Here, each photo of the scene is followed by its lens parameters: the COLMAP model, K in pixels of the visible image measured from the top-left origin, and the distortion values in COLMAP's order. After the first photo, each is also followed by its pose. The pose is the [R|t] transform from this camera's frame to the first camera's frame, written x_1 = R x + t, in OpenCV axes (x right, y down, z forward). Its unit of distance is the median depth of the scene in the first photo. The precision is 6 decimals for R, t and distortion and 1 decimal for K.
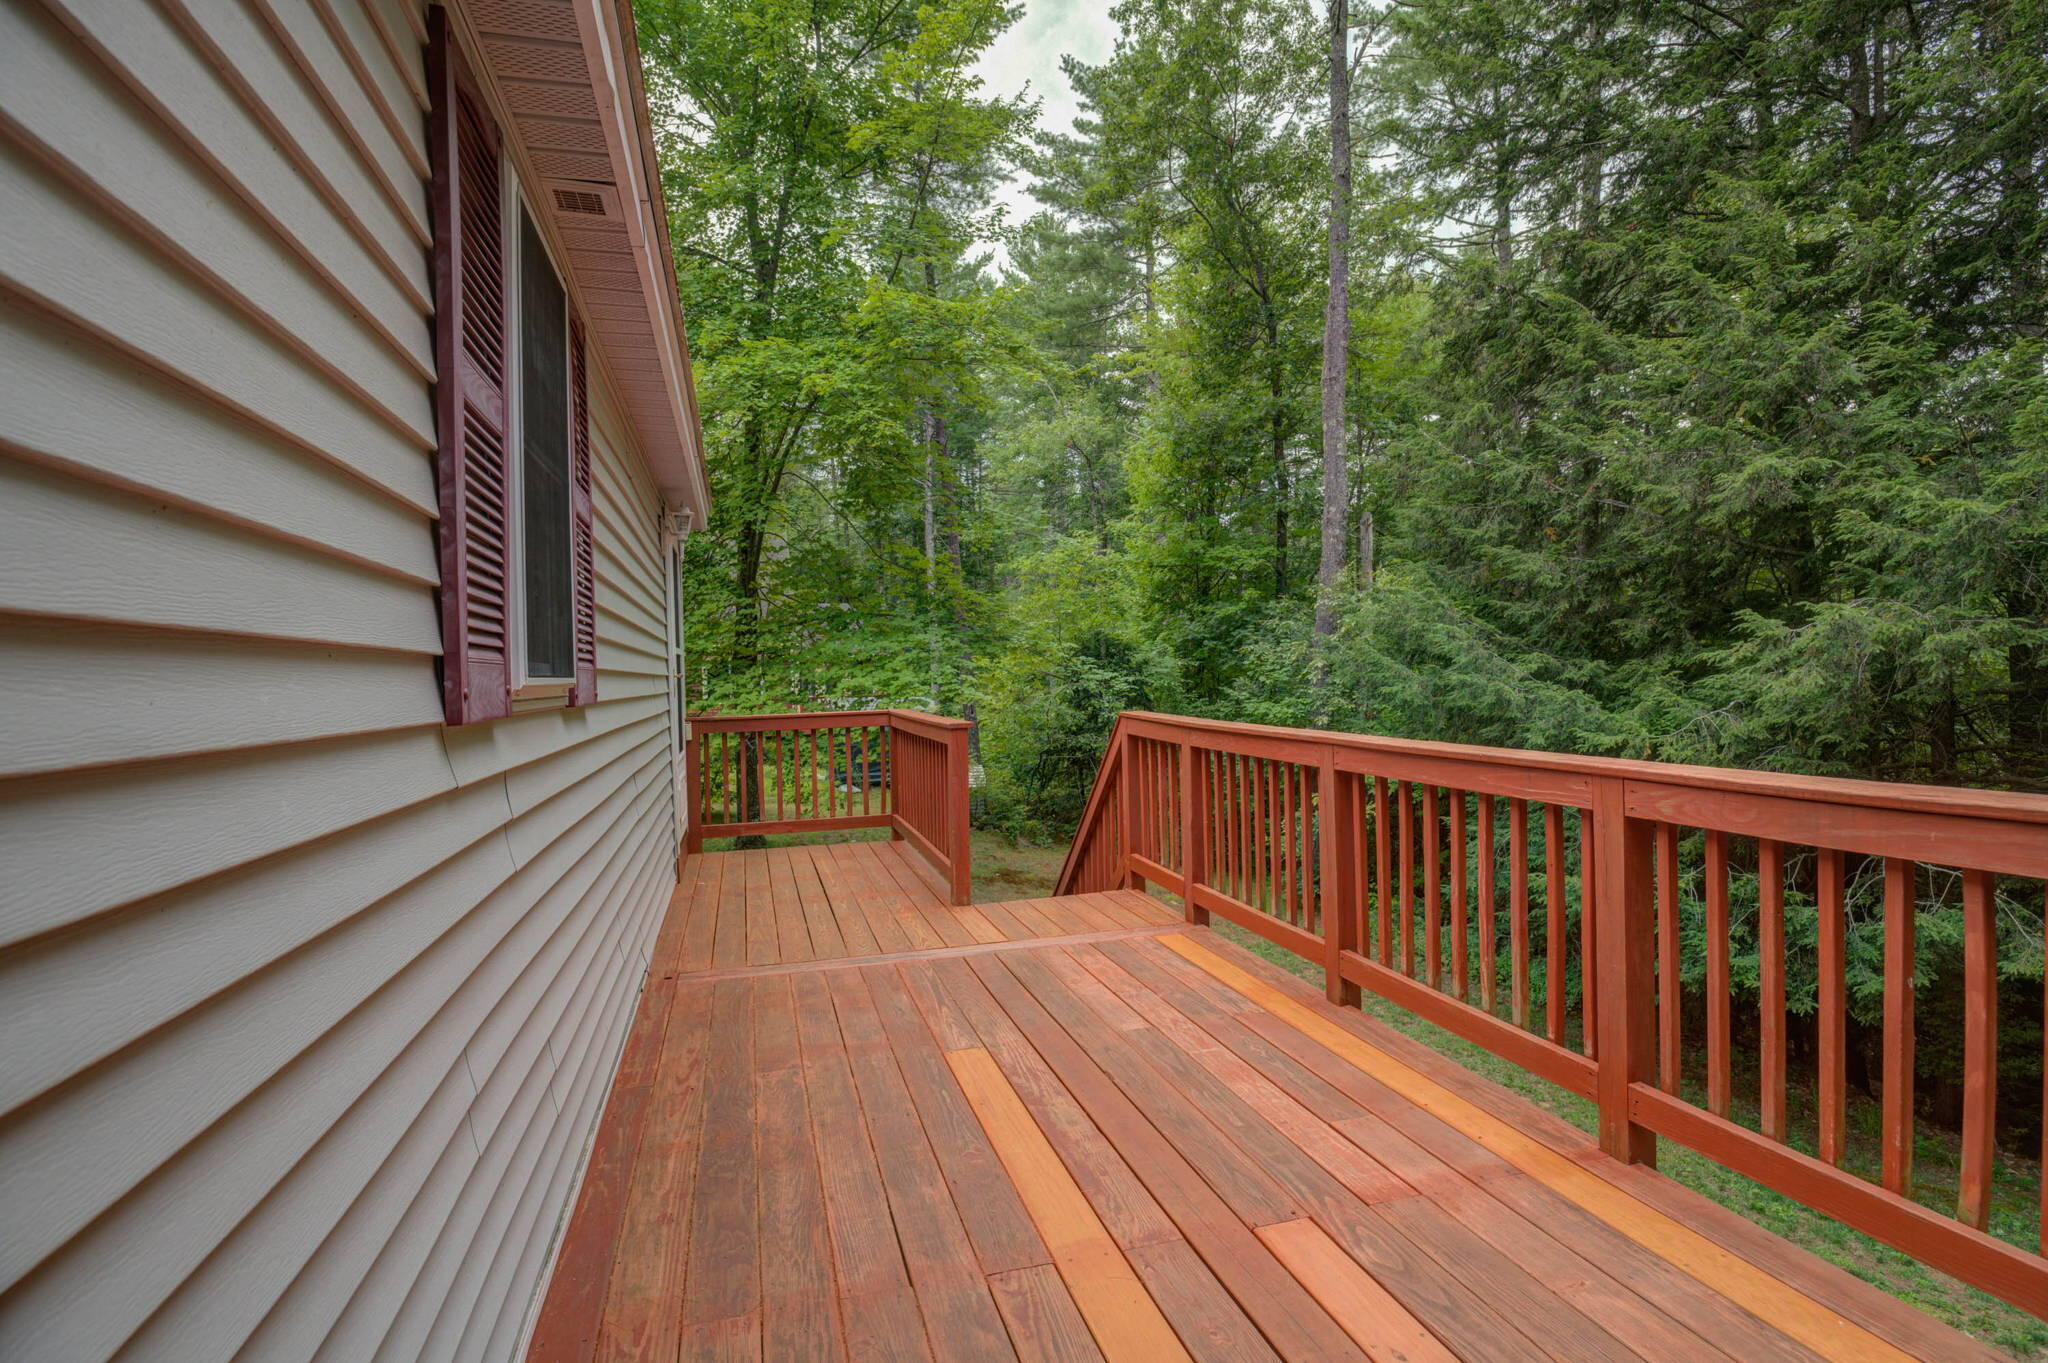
lens RADIAL K [[990.0, 0, 1023.4], [0, 990.0, 686.6], [0, 0, 1]] dist [-0.023711, -0.001263]
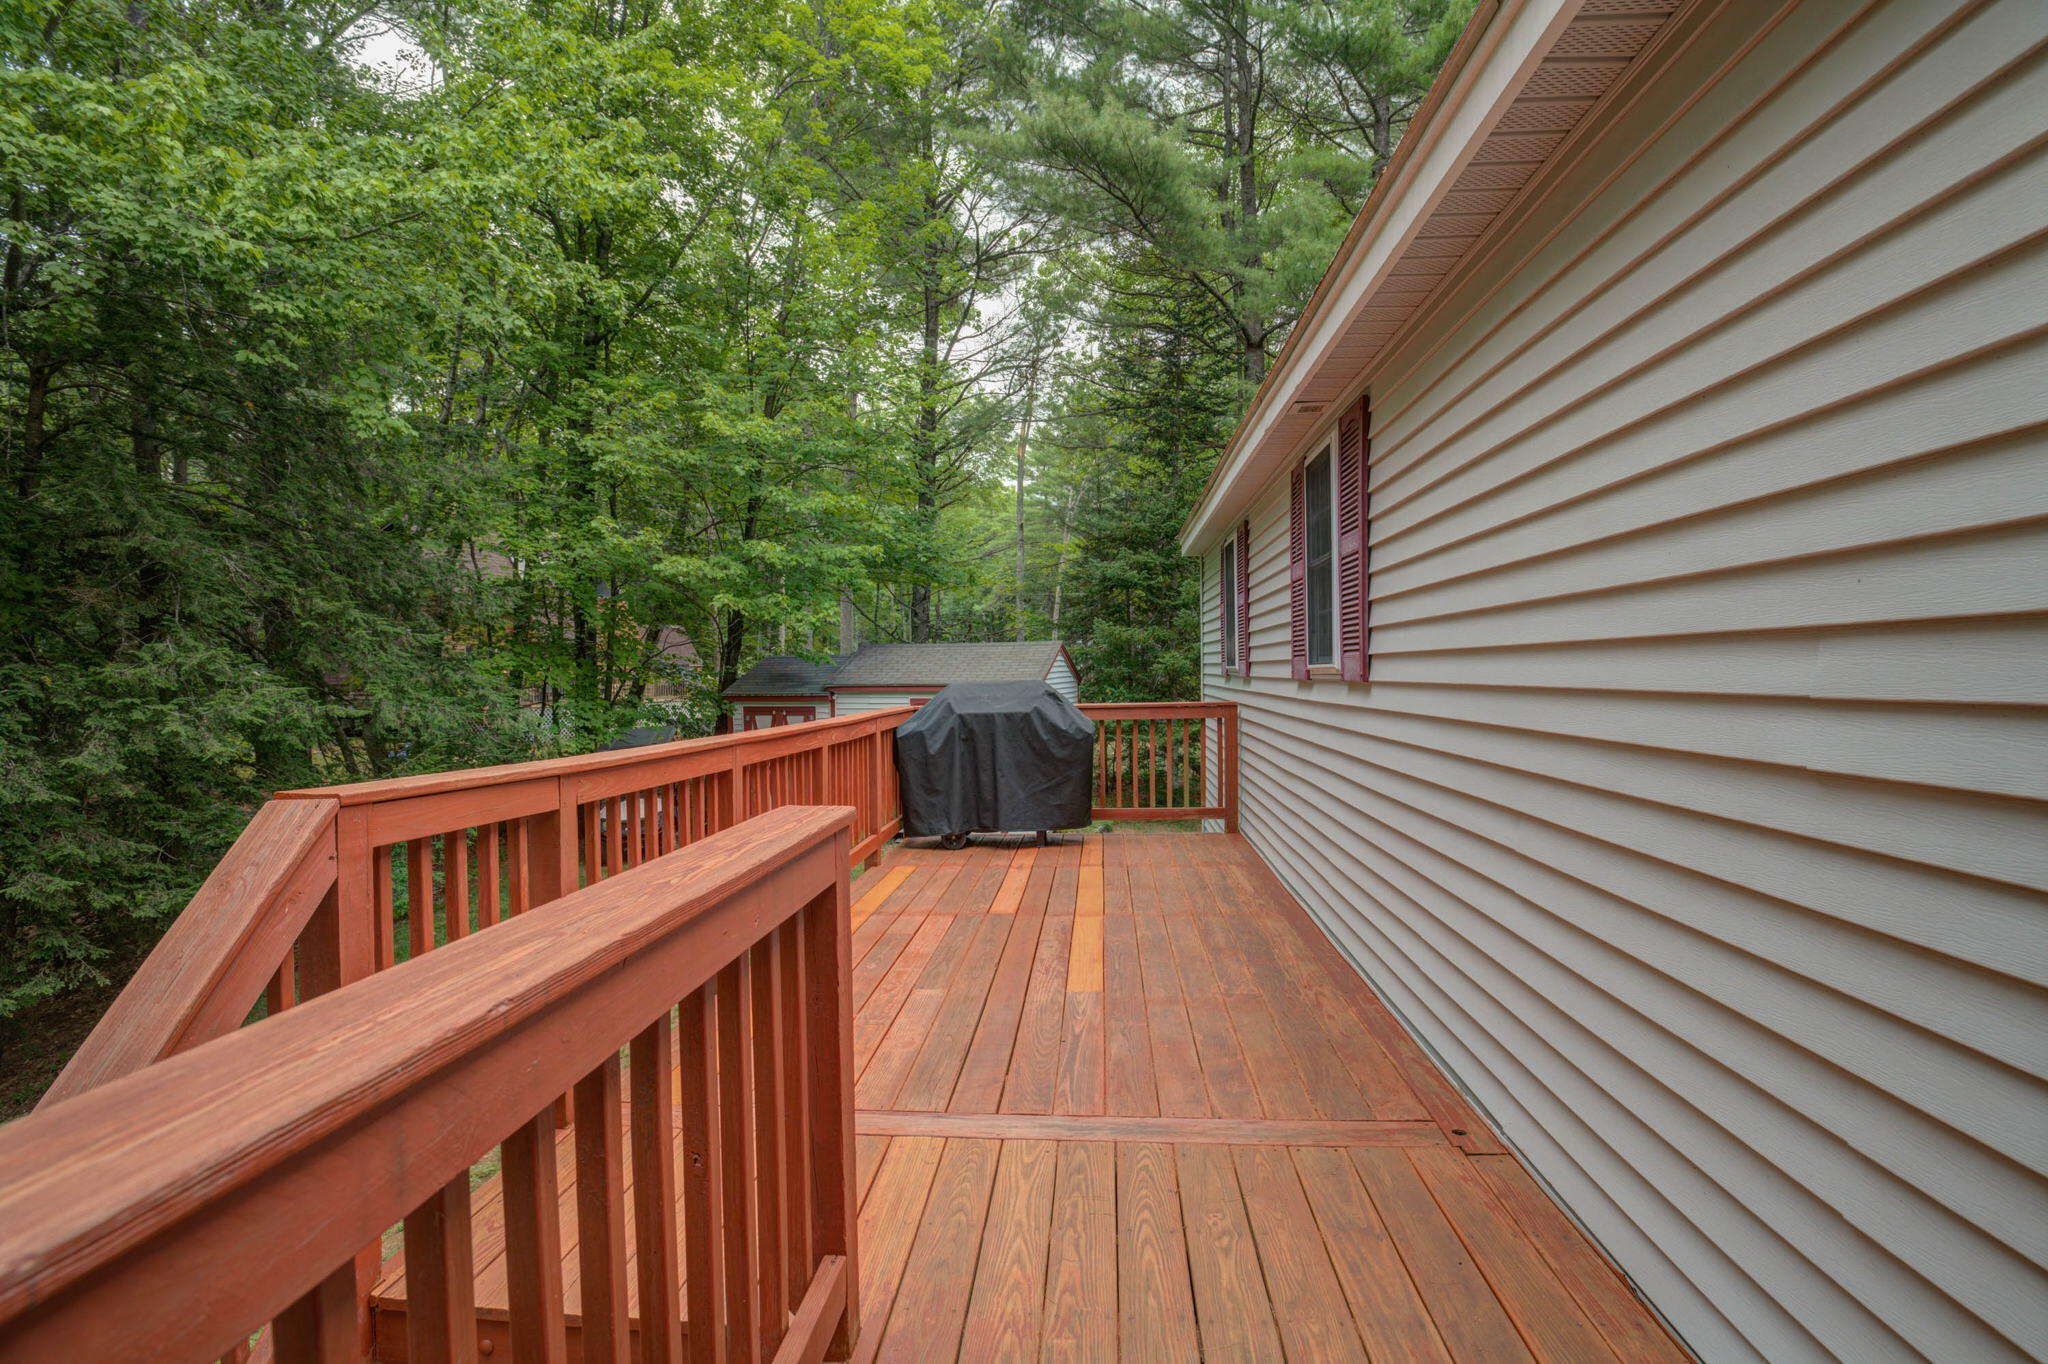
lens RADIAL K [[990.0, 0, 1026.8], [0, 990.0, 684.4], [0, 0, 1]] dist [-0.023711, -0.001263]
pose [[-0.938660, 0.029096, 0.343614, -0.409227], [0.035882, 0.999266, 0.013406, -0.012958], [-0.342971, 0.024913, -0.939015, 2.118886]]
